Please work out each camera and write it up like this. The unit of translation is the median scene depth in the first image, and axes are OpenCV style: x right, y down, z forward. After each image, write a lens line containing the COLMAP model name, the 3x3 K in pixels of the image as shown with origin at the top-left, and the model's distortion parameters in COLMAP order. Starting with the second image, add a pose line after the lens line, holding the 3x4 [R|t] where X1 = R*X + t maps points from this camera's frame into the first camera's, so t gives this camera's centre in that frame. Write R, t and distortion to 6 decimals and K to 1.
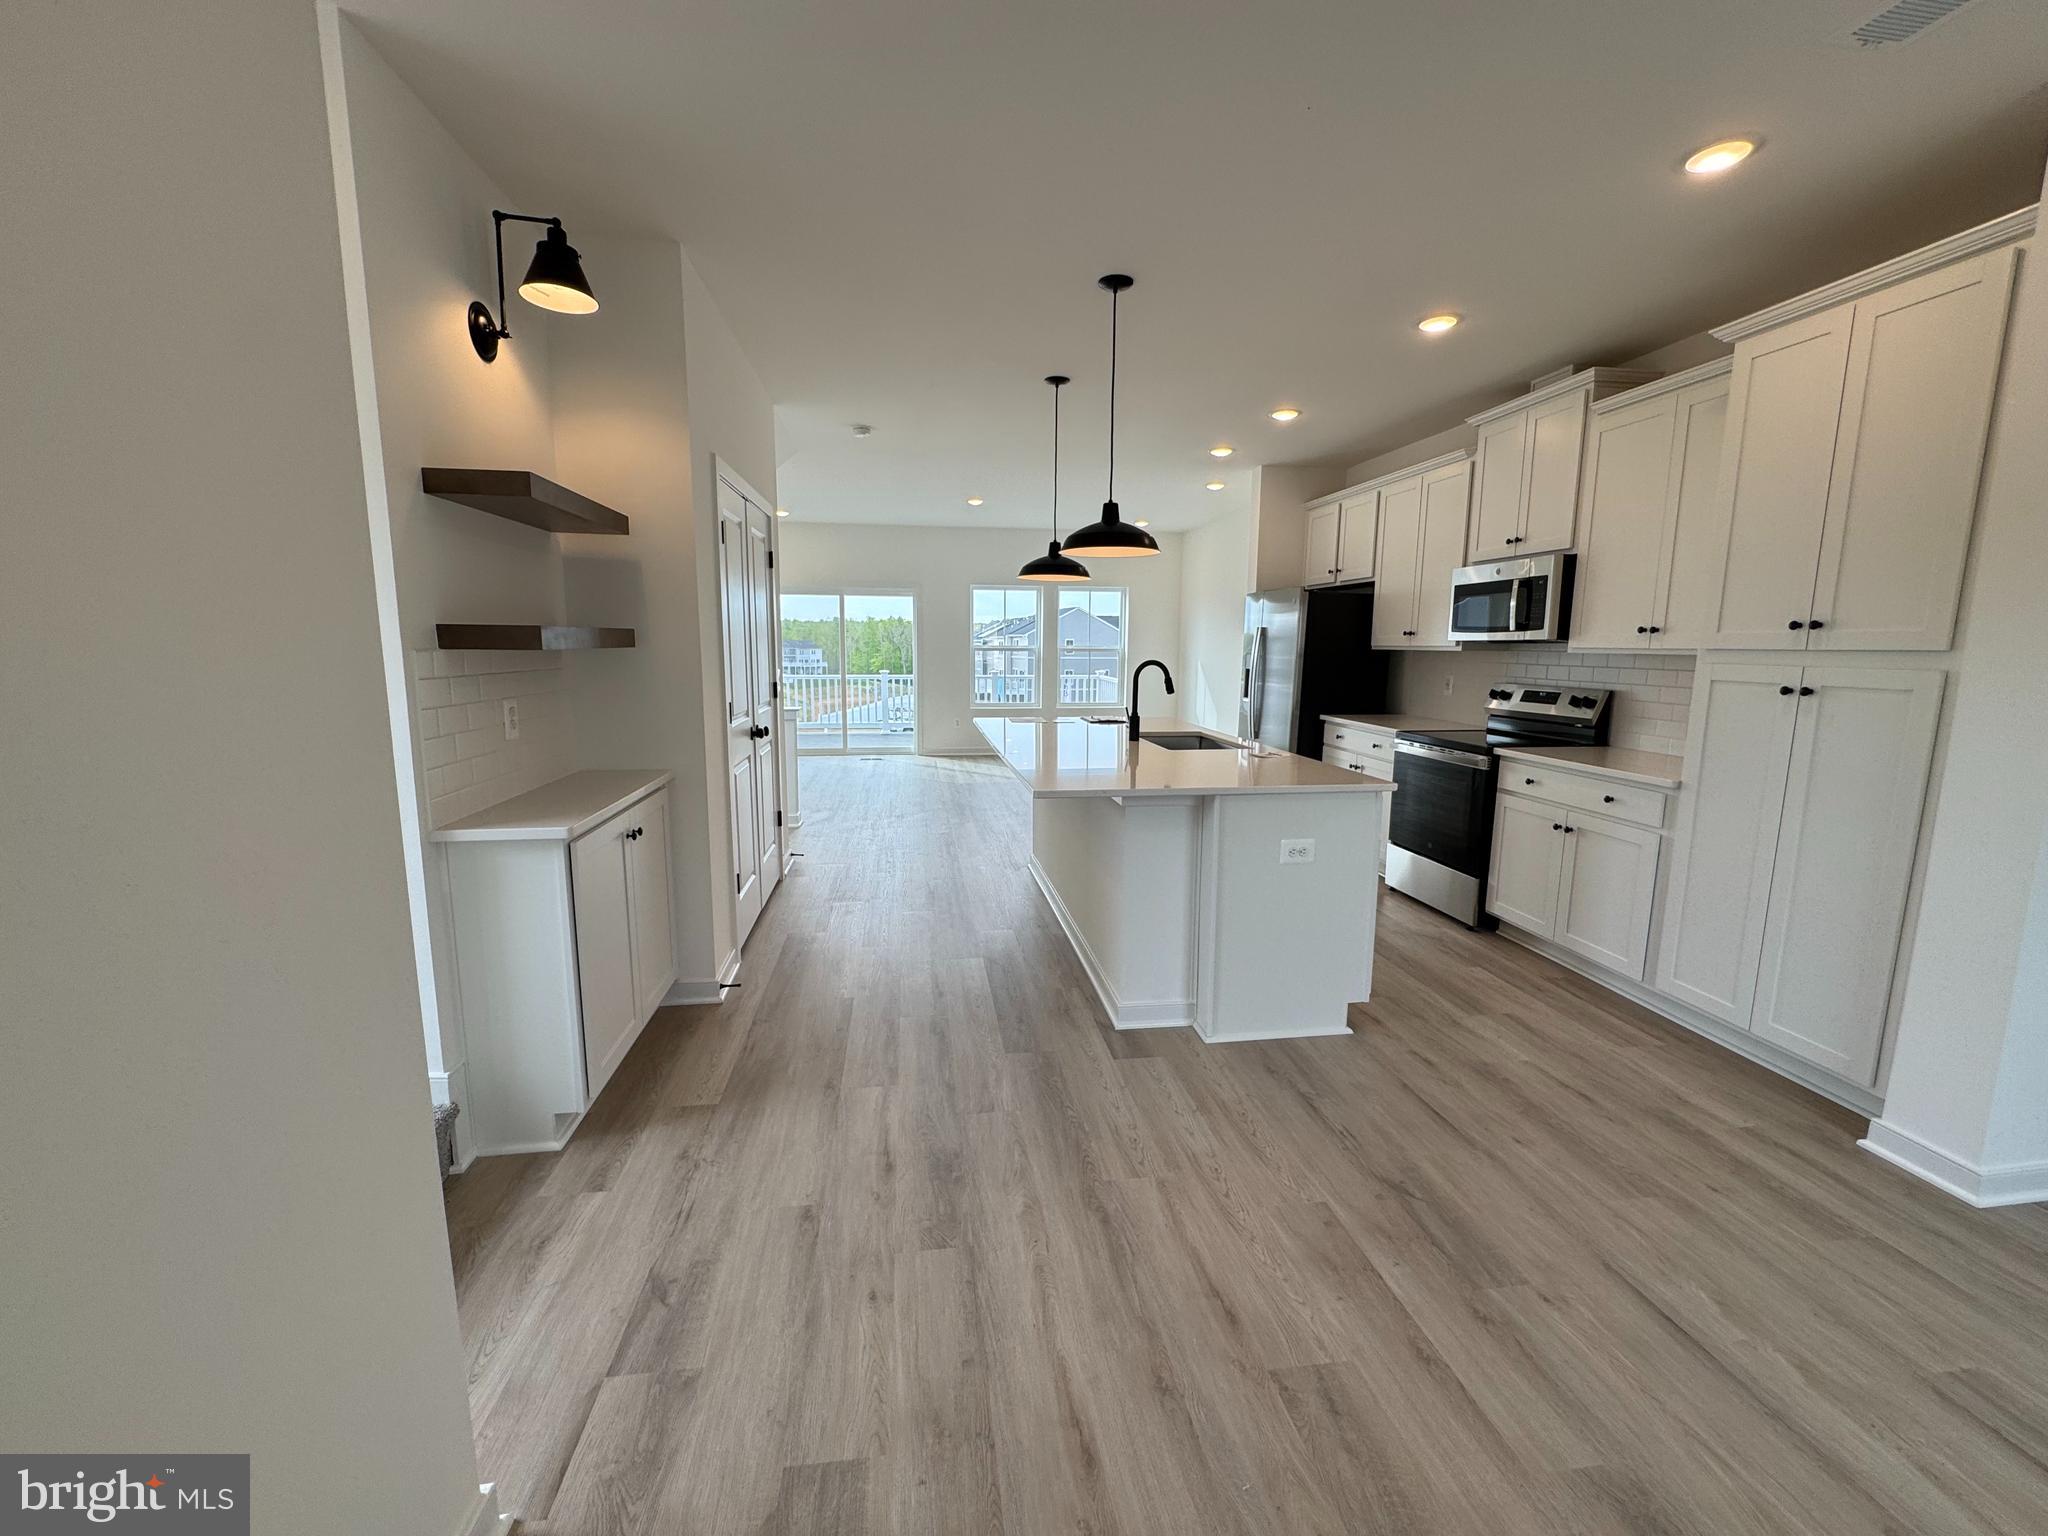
lens RADIAL K [[821.0, 0, 1024.3], [0, 821.0, 762.9], [0, 0, 1]] dist [-0.002478, 0.000421]
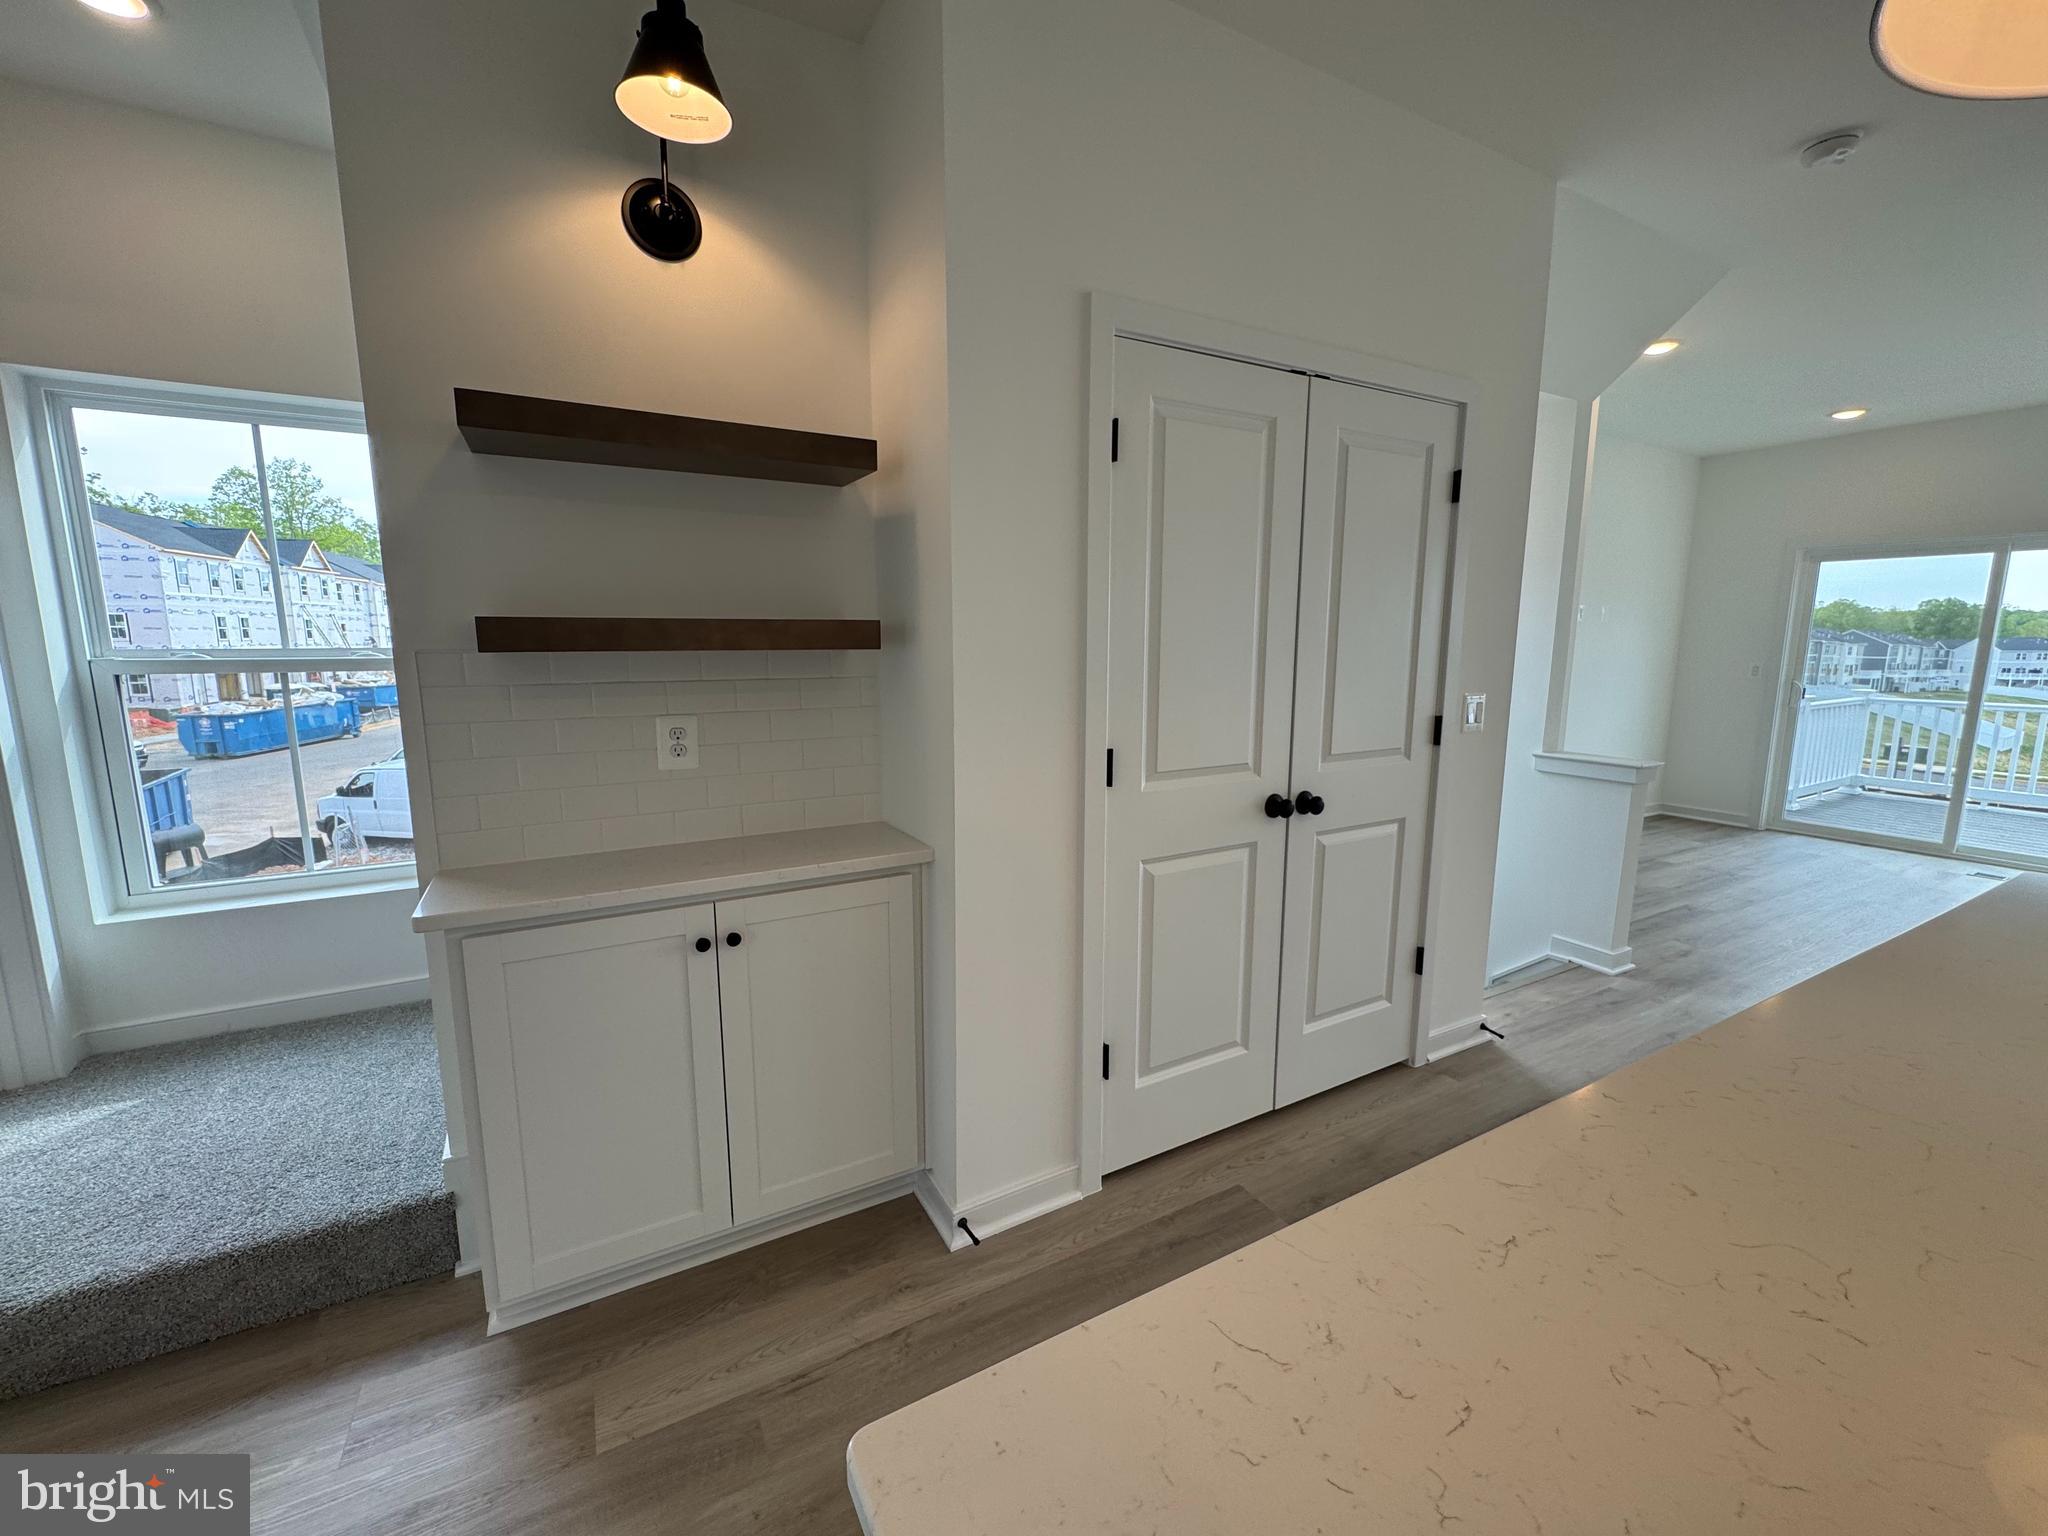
lens RADIAL K [[821.0, 0, 1024.3], [0, 821.0, 762.9], [0, 0, 1]] dist [-0.002478, 0.000421]
pose [[0.357824, 0.134975, -0.923983, 0.152171], [-0.136204, 0.986460, 0.091355, -0.118134], [0.923802, 0.093161, 0.371363, 0.811581]]
